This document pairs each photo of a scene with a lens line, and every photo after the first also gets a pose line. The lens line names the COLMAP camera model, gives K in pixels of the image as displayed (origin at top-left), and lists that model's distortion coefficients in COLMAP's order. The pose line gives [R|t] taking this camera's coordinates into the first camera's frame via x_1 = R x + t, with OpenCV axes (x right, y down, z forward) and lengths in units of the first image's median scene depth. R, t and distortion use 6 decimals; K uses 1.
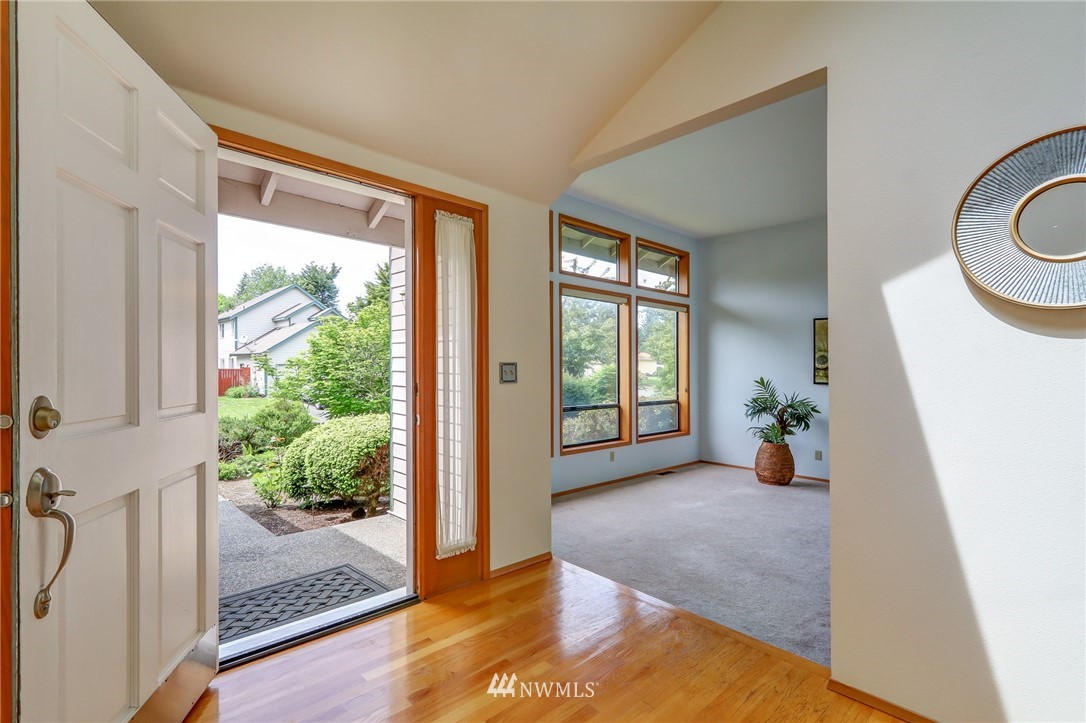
lens RADIAL K [[508.0, 0, 535.4], [0, 508.0, 368.6], [0, 0, 1]] dist [-0.010829, 0.000322]
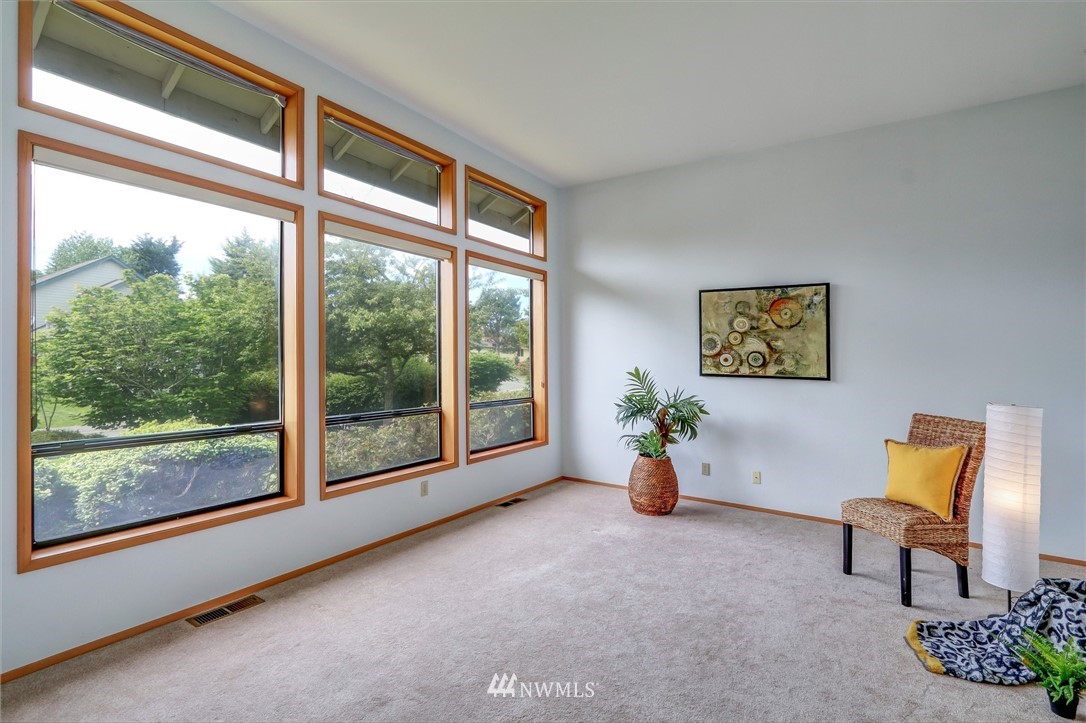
lens RADIAL K [[509.2, 0, 540.4], [0, 509.2, 346.9], [0, 0, 1]] dist [-0.047761, 0.000081]
pose [[0.974063, 0.004407, 0.226235, 0.141410], [0.000797, 0.999737, -0.022903, 0.004037], [-0.226277, 0.022489, 0.973803, 0.308846]]
